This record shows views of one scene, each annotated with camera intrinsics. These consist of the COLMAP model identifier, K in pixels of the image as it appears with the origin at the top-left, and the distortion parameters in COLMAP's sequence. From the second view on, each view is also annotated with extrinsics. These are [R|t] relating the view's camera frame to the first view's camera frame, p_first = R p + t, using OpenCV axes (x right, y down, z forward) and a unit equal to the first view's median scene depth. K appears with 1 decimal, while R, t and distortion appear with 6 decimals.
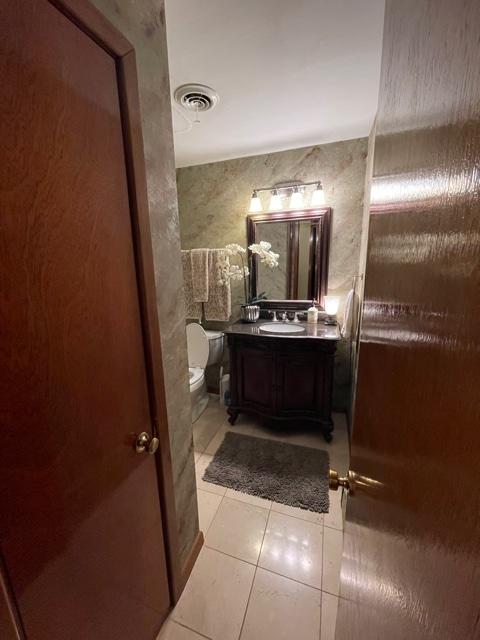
lens RADIAL K [[256.8, 0, 240.0], [0, 256.8, 319.8], [0, 0, 1]] dist [-0.001305, 0.000337]
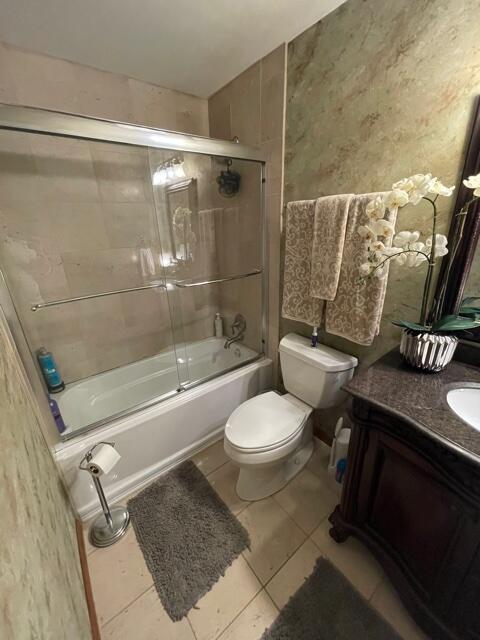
lens RADIAL K [[256.8, 0, 237.7], [0, 256.8, 318.4], [0, 0, 1]] dist [-0.001305, 0.000337]
pose [[0.836278, 0.184243, -0.516424, -0.011440], [-0.105656, 0.978351, 0.177948, -0.110643], [0.538030, -0.094251, 0.837640, 0.454225]]
